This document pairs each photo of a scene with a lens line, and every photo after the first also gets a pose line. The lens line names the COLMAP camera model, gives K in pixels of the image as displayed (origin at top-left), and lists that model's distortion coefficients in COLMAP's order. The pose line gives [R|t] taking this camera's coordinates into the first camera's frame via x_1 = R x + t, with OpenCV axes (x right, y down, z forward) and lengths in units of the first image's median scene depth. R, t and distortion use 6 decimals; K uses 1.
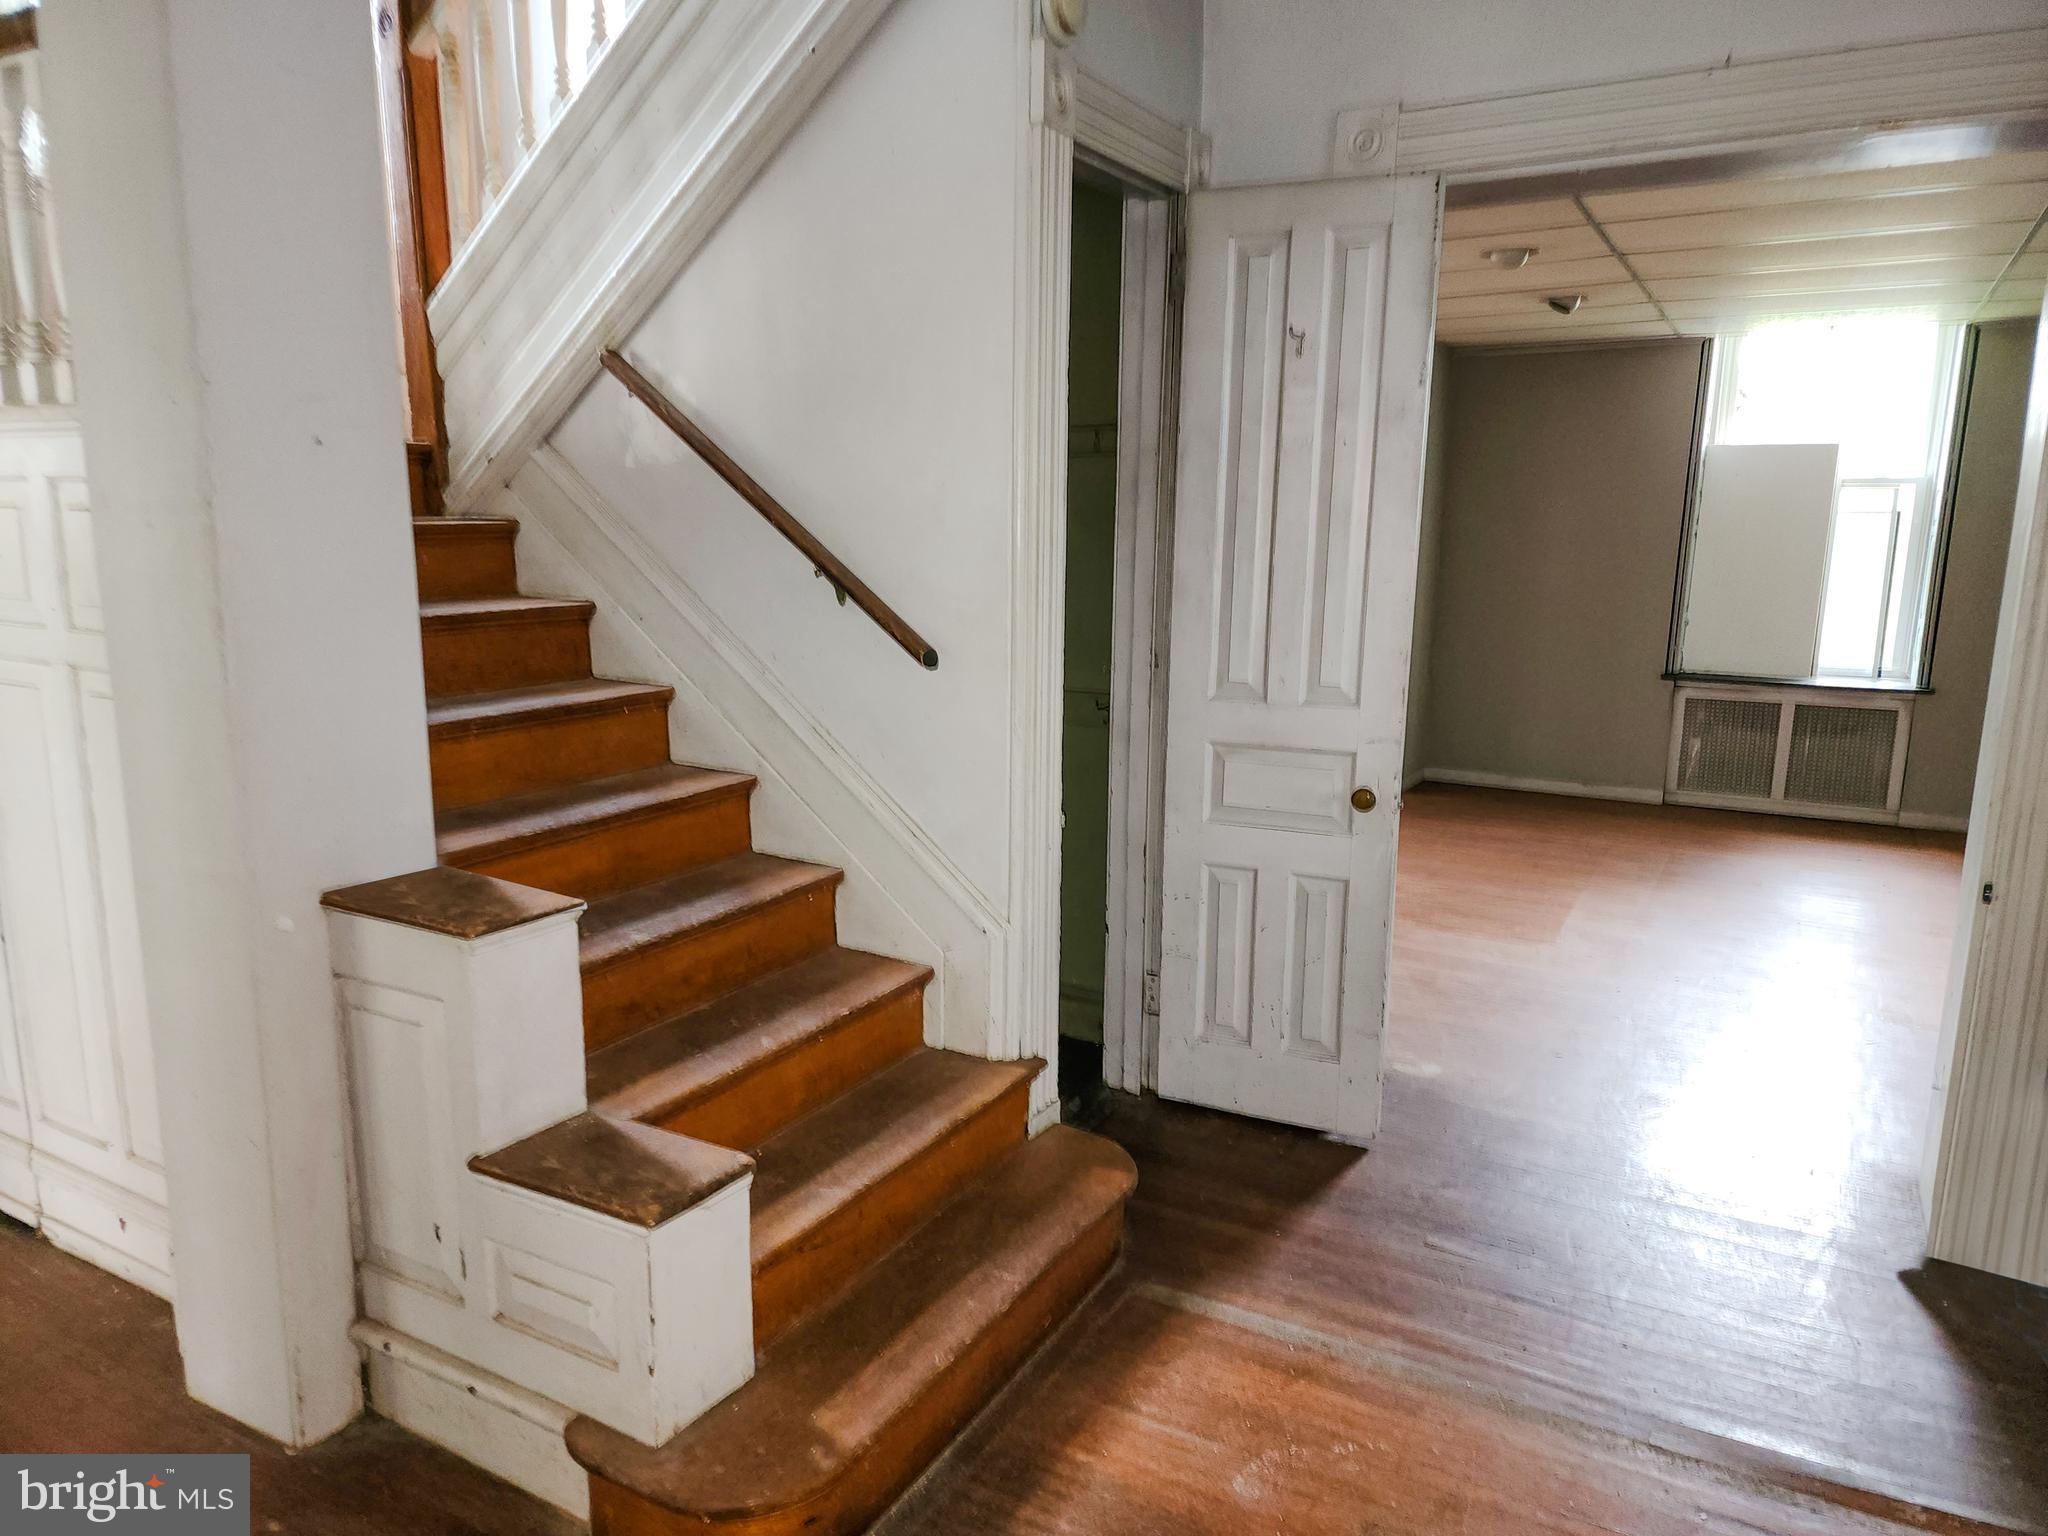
lens RADIAL K [[1395.9, 0, 1035.8], [0, 1395.9, 769.0], [0, 0, 1]] dist [0.020280, 0.000431]
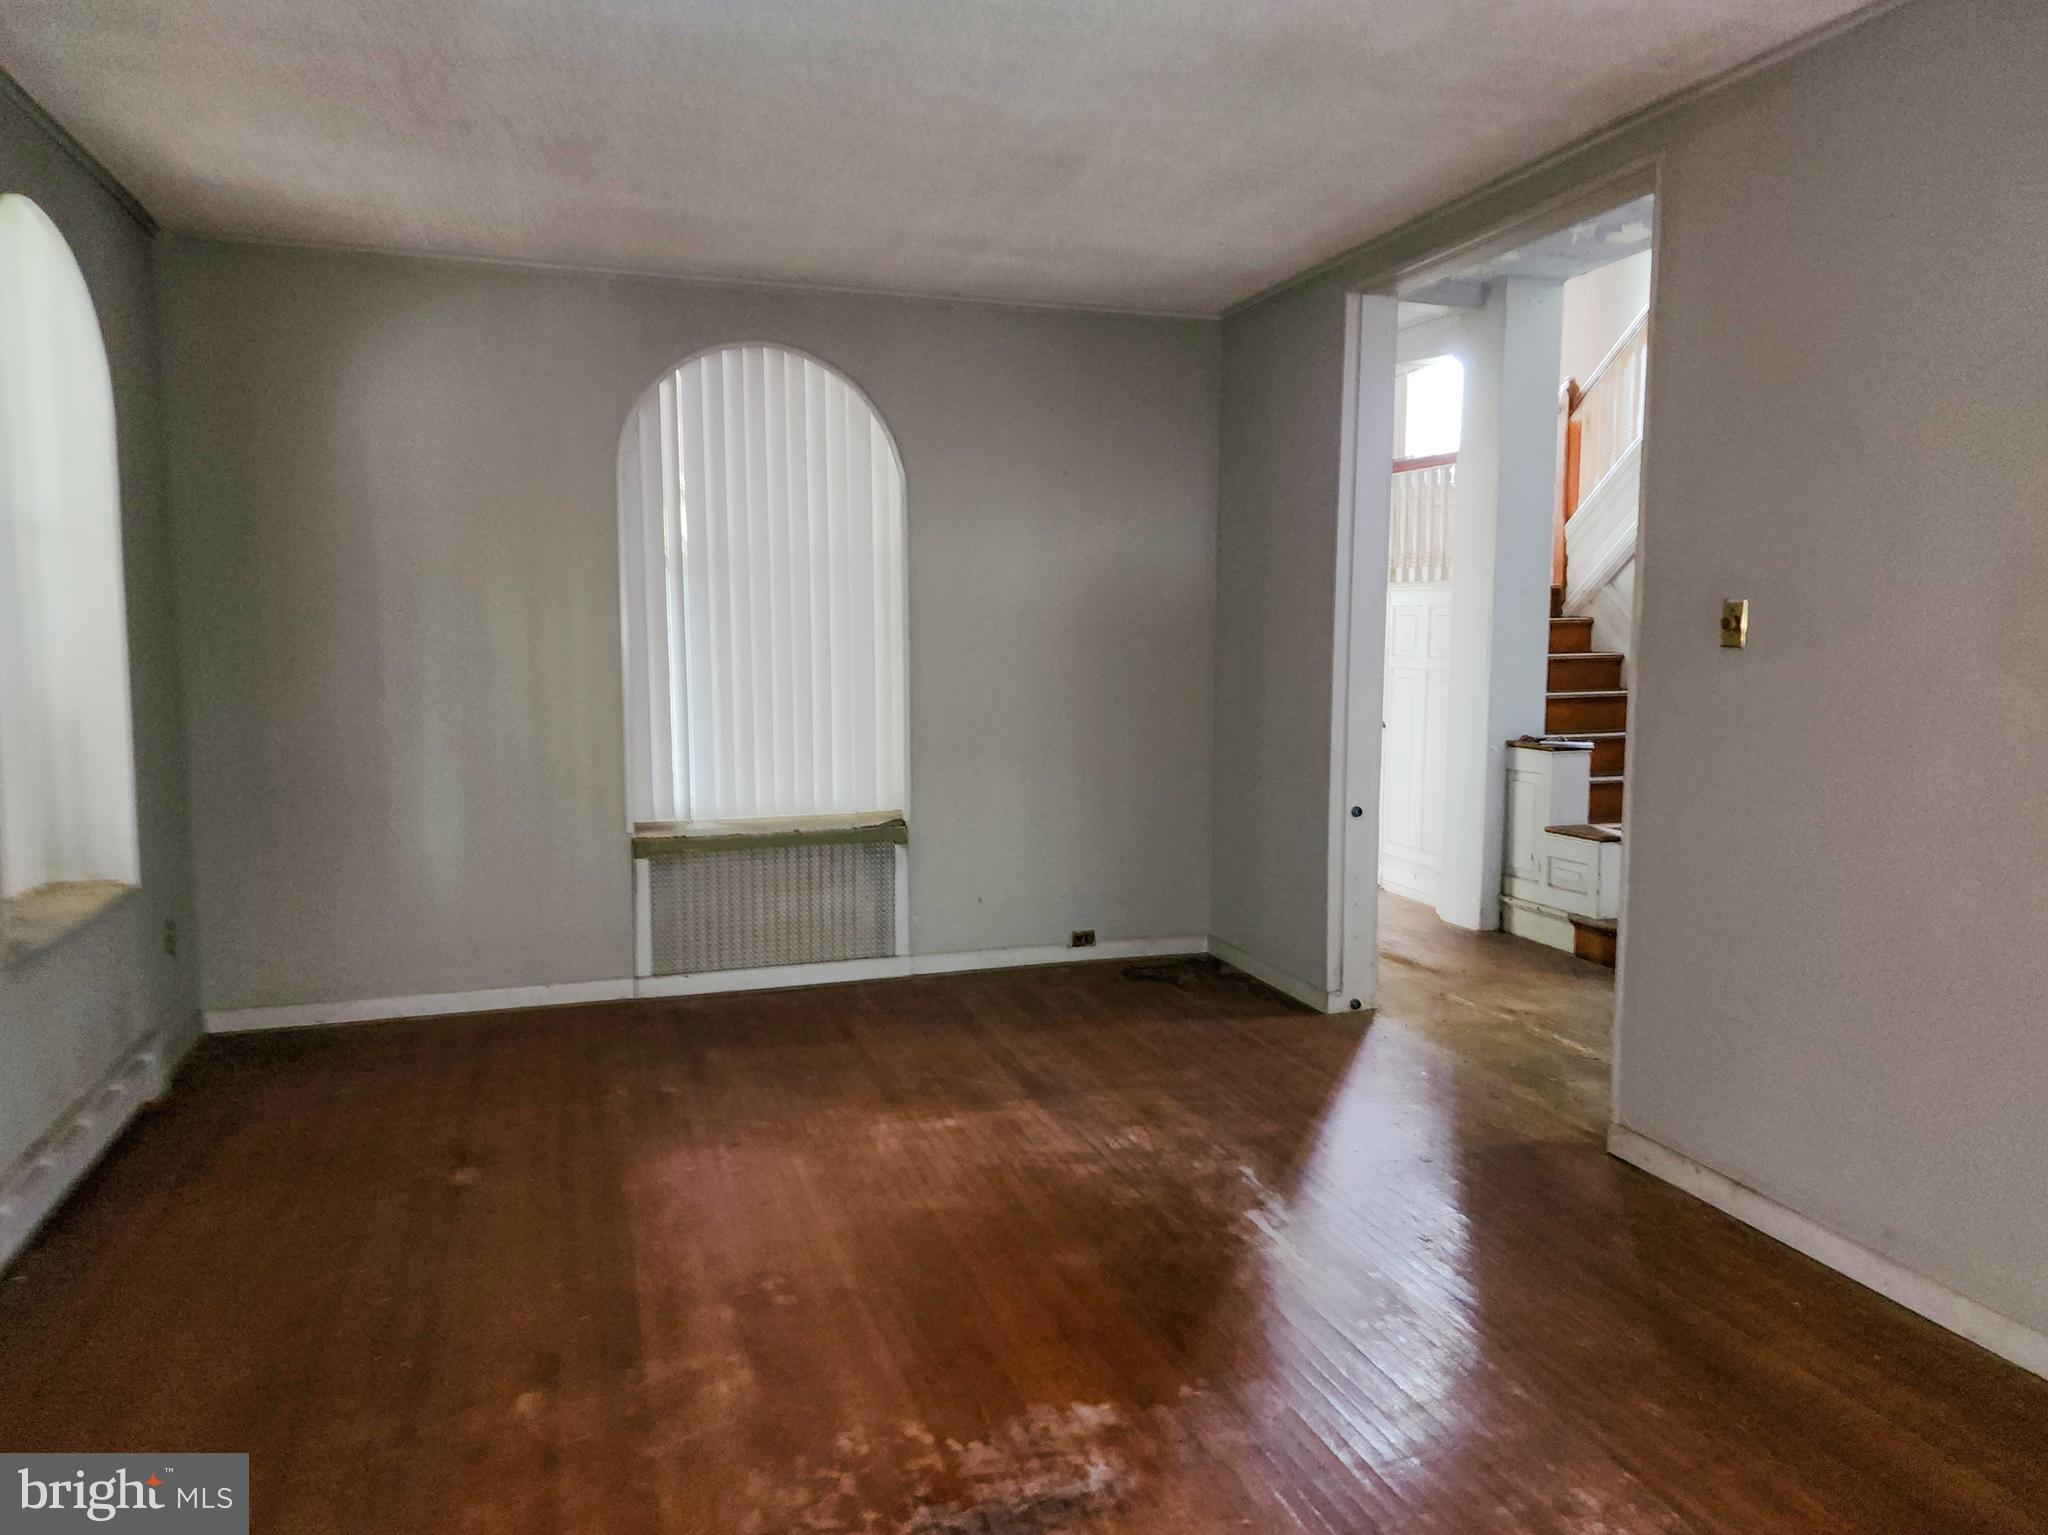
lens RADIAL K [[1395.9, 0, 1035.7], [0, 1395.9, 775.2], [0, 0, 1]] dist [0.020280, 0.000431]
pose [[0.728233, 0.064638, -0.682274, 0.548165], [-0.122618, 0.991767, -0.036919, 0.275006], [0.674271, 0.110545, 0.730164, -1.265847]]
